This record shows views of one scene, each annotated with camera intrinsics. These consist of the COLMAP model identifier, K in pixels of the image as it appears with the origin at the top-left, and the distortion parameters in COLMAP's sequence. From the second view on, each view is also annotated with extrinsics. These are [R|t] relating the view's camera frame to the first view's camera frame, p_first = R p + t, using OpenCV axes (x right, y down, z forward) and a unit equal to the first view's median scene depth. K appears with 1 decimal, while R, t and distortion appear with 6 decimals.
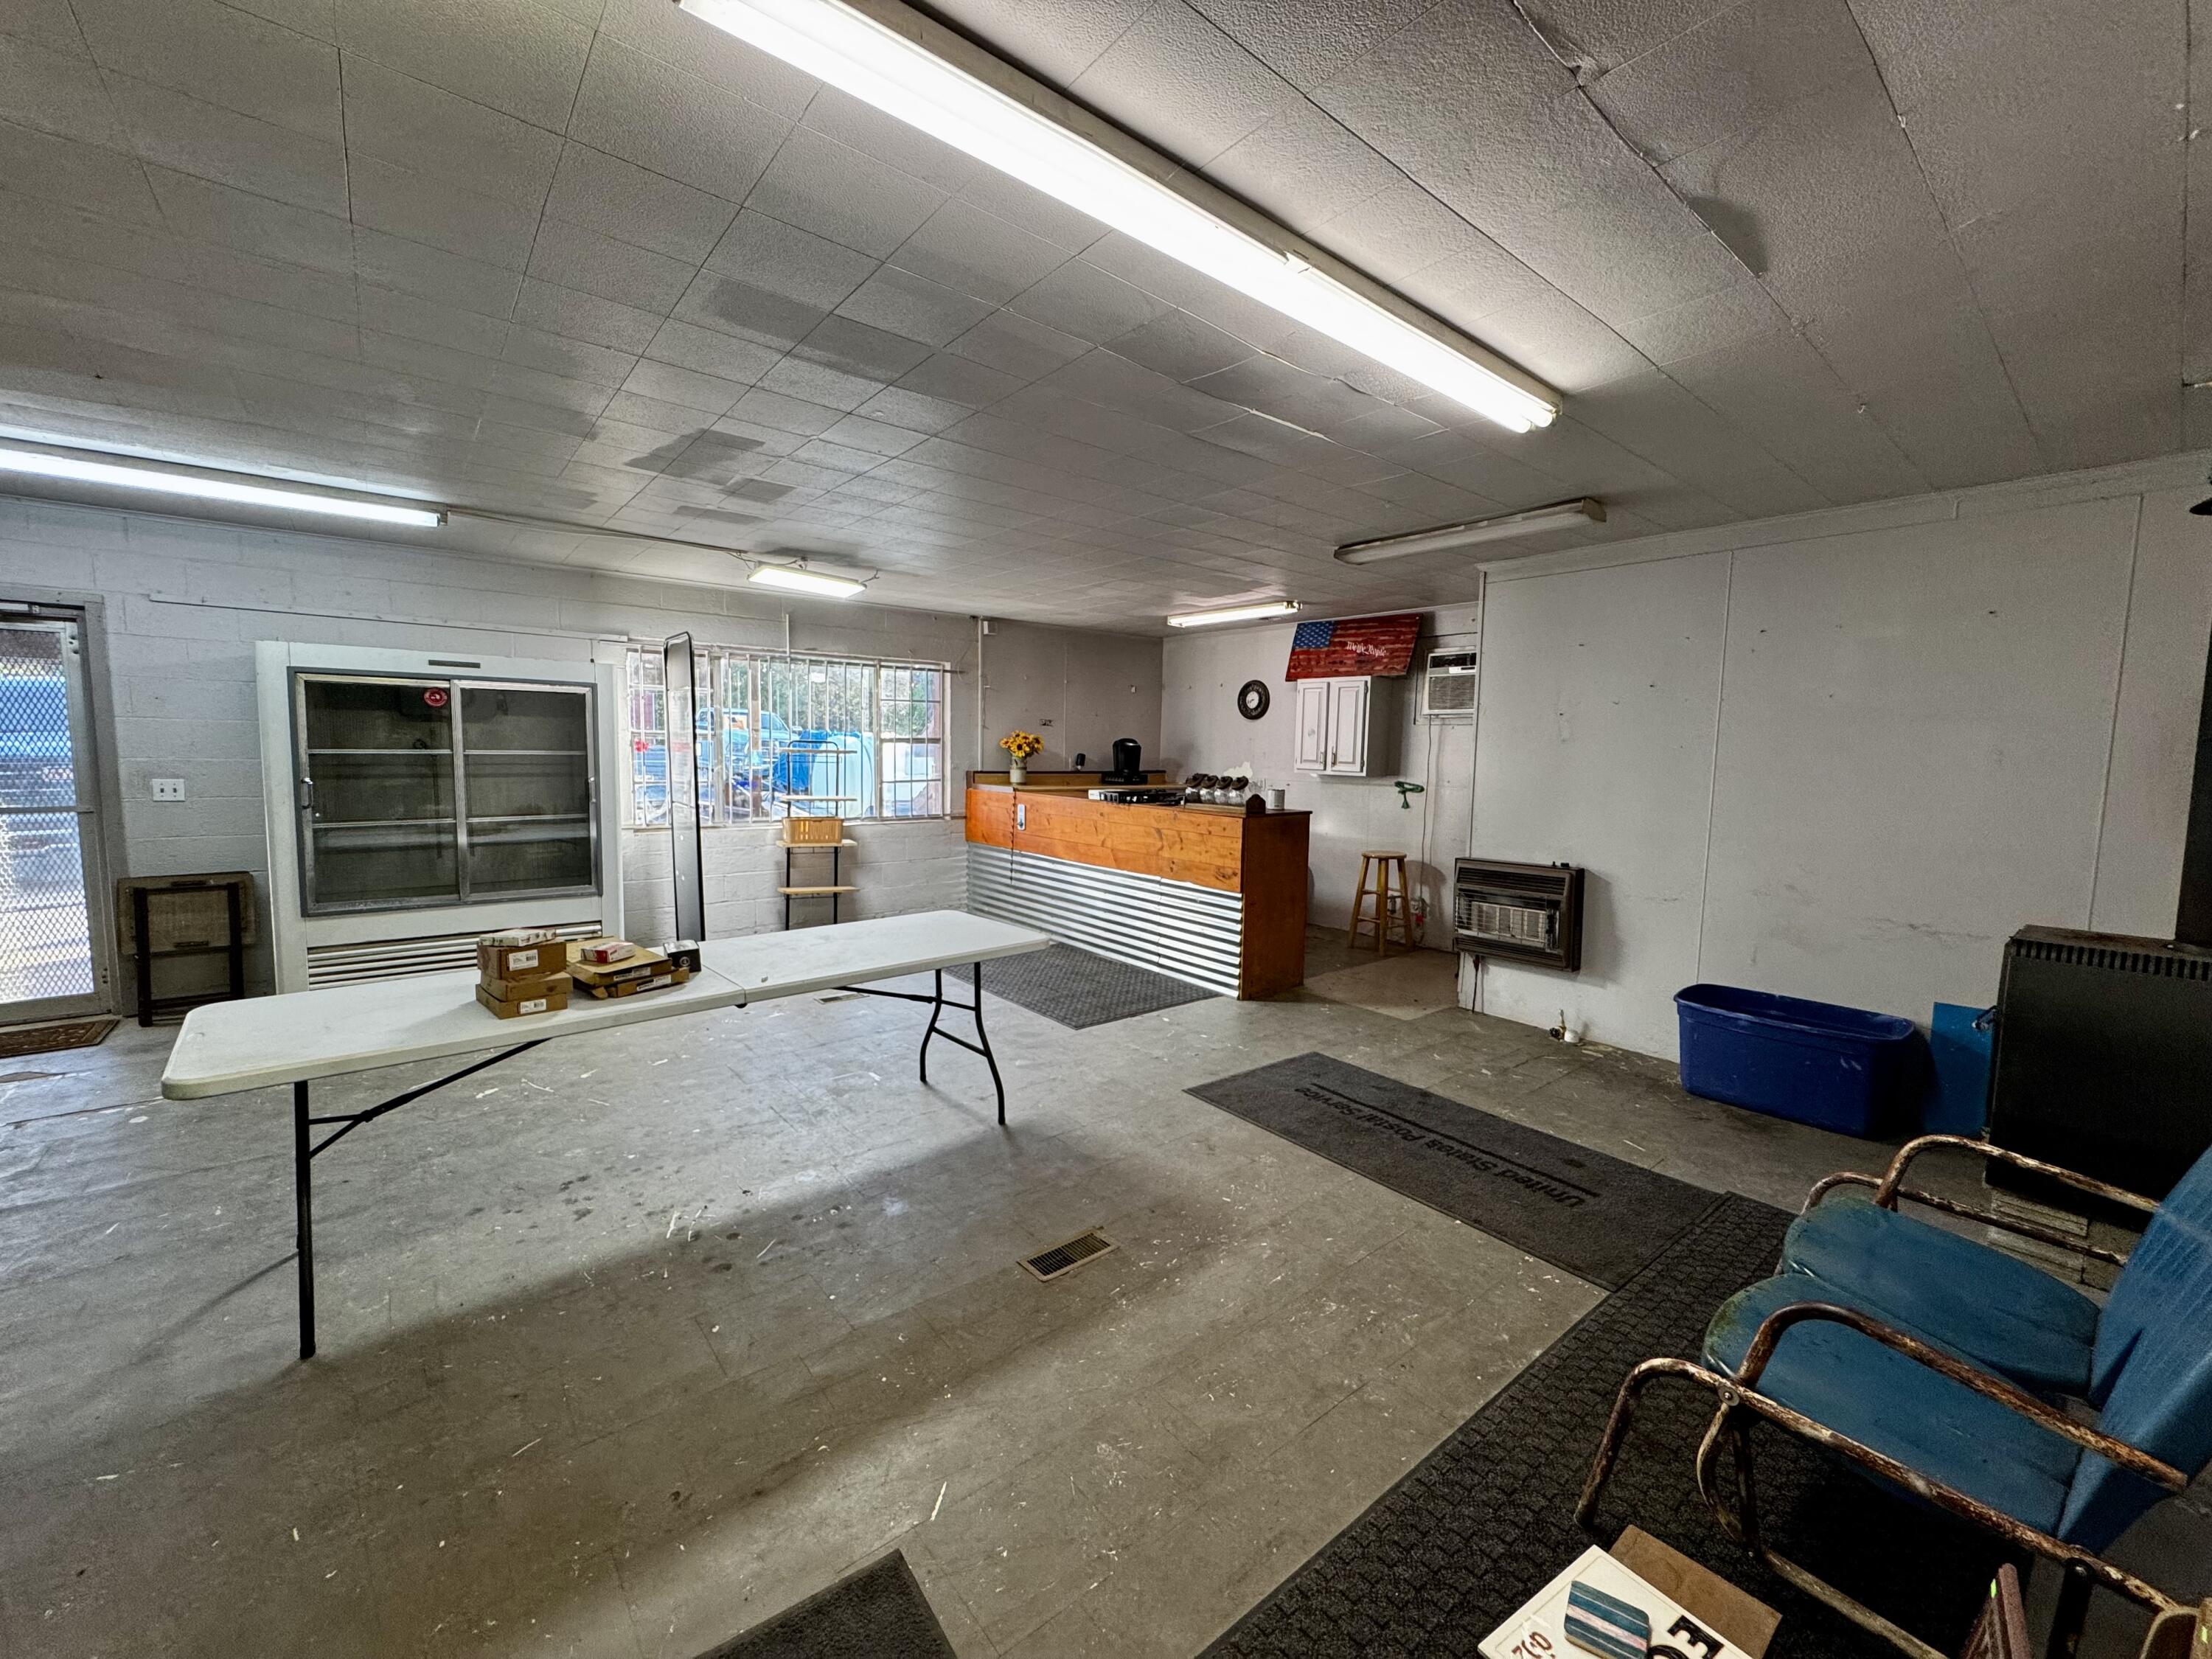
lens RADIAL K [[876.0, 0, 1112.9], [0, 876.0, 825.2], [0, 0, 1]] dist [0.002034, 0.000287]
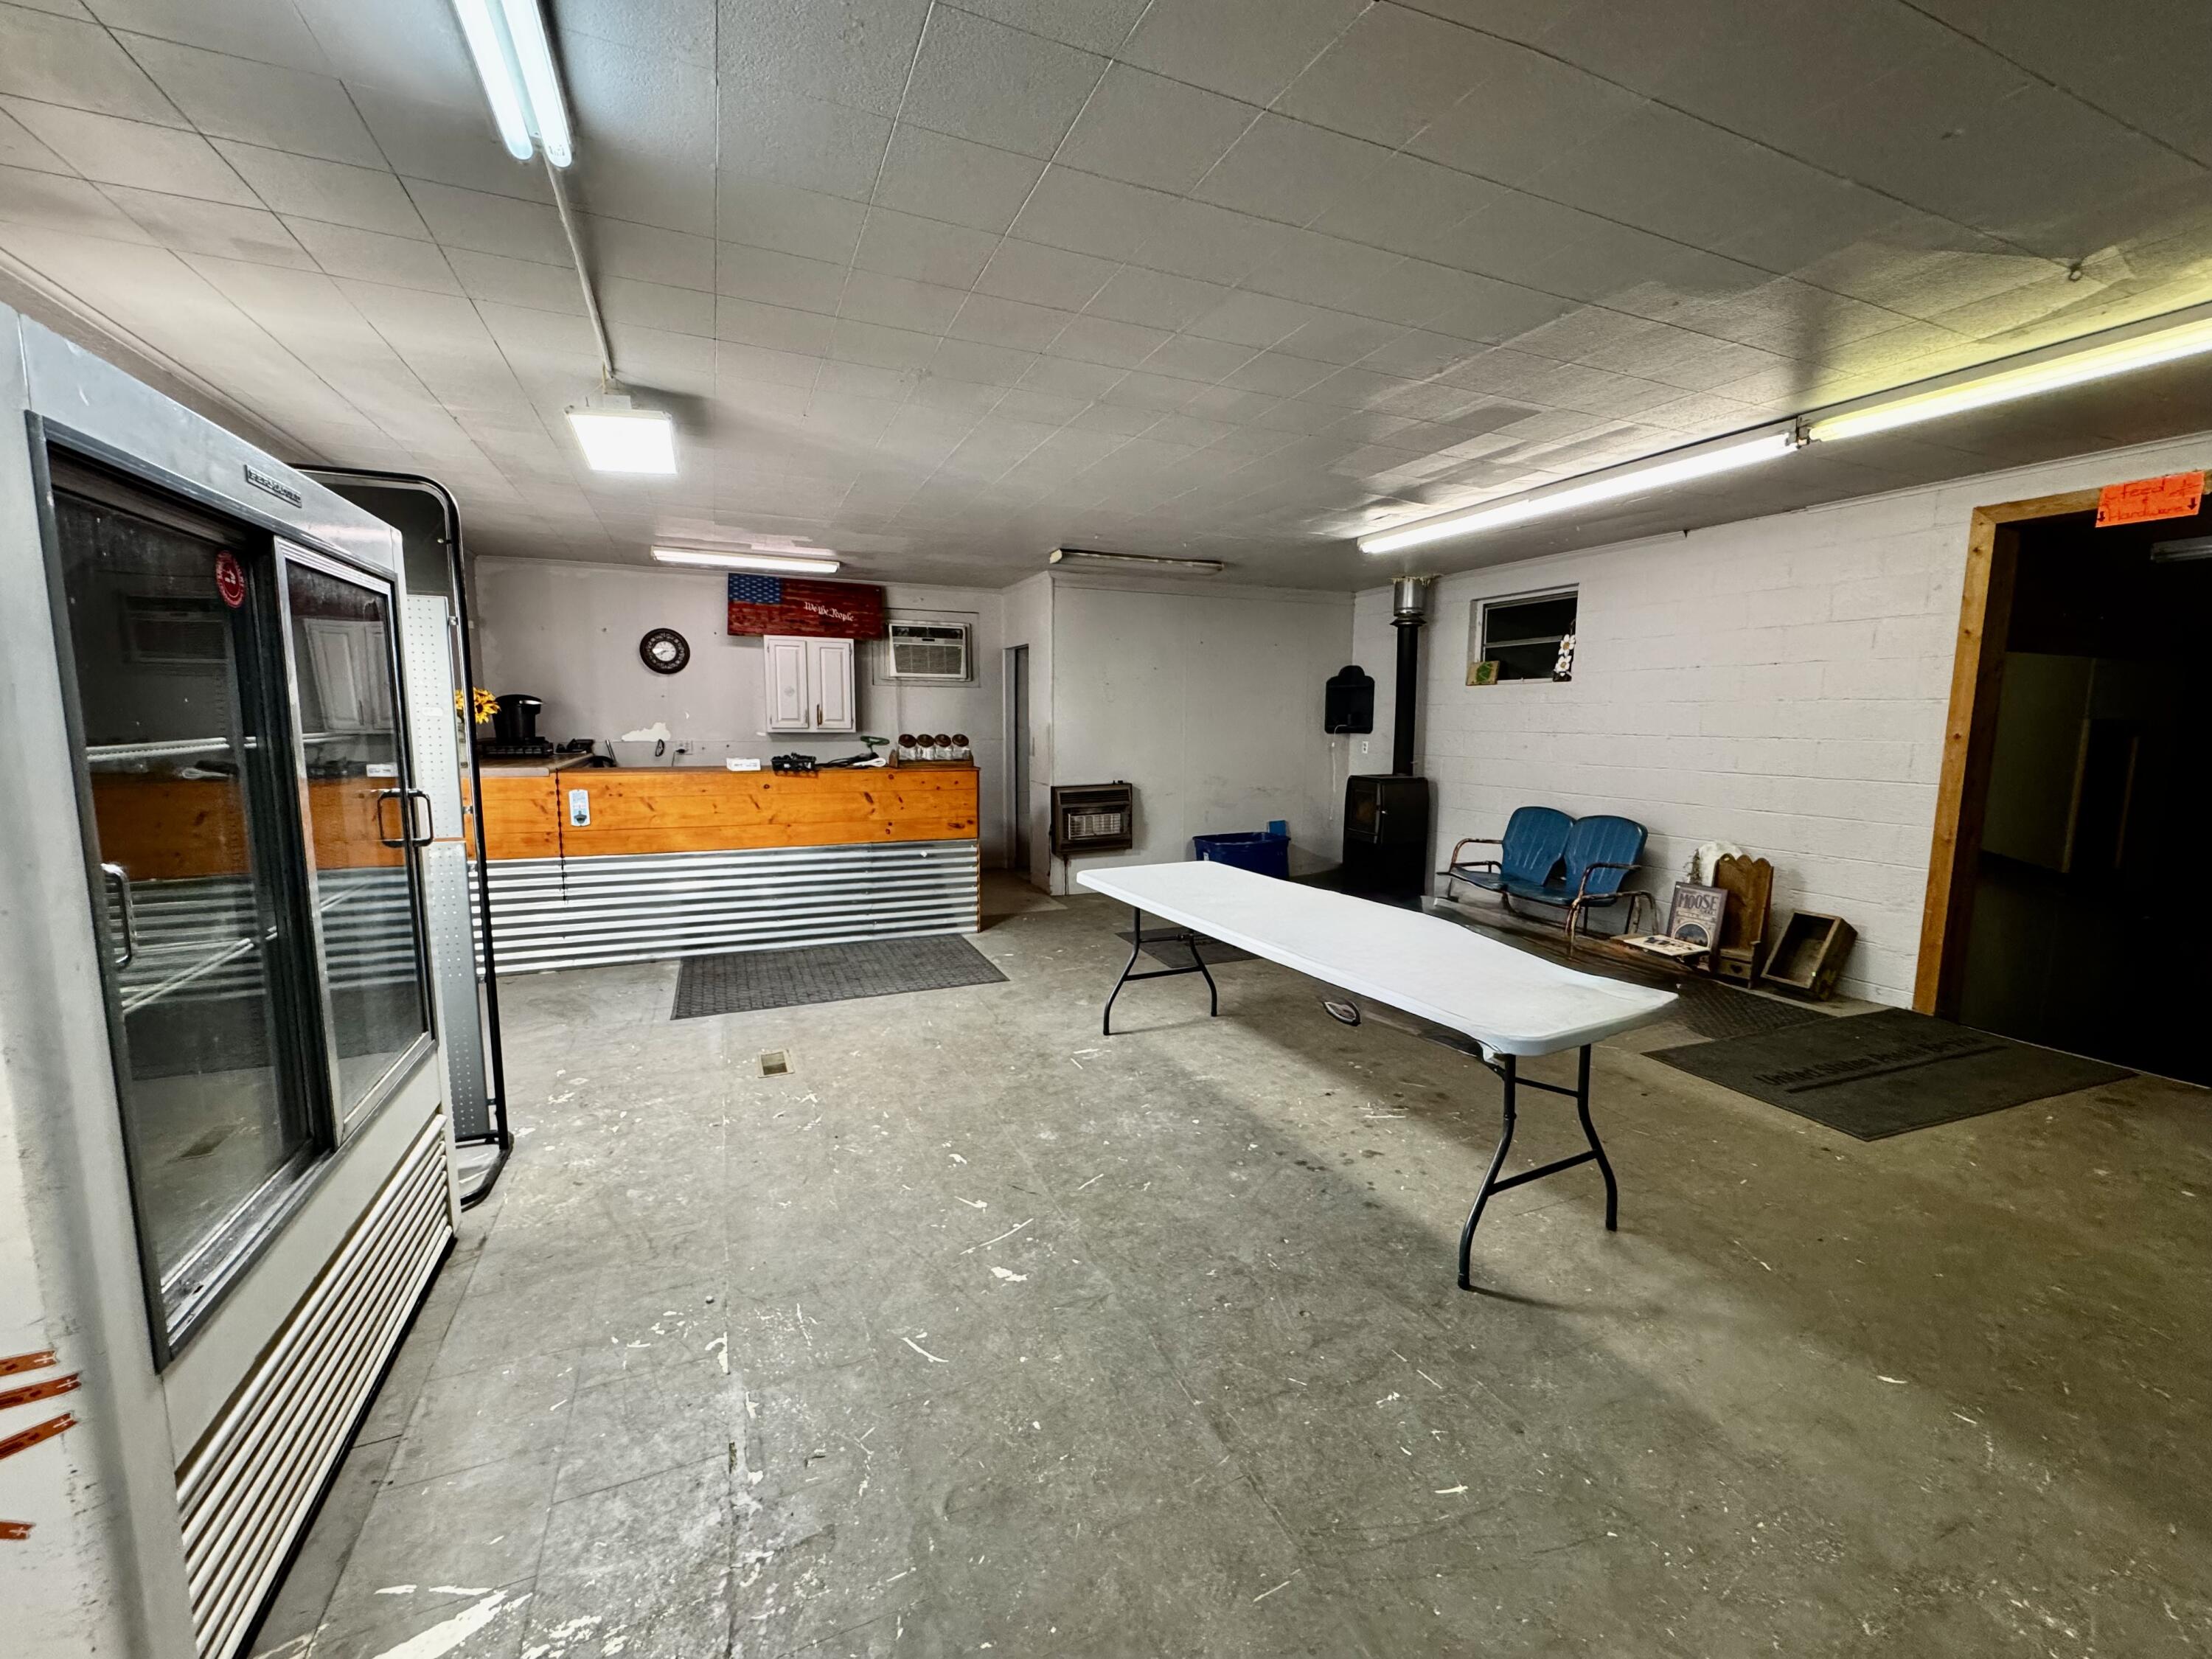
lens RADIAL K [[876.0, 0, 1103.1], [0, 876.0, 827.9], [0, 0, 1]] dist [0.002034, 0.000287]
pose [[0.283594, -0.139604, 0.948728, -0.840873], [0.085051, 0.989109, 0.120122, -0.054273], [-0.955165, 0.046624, 0.292379, 0.497925]]
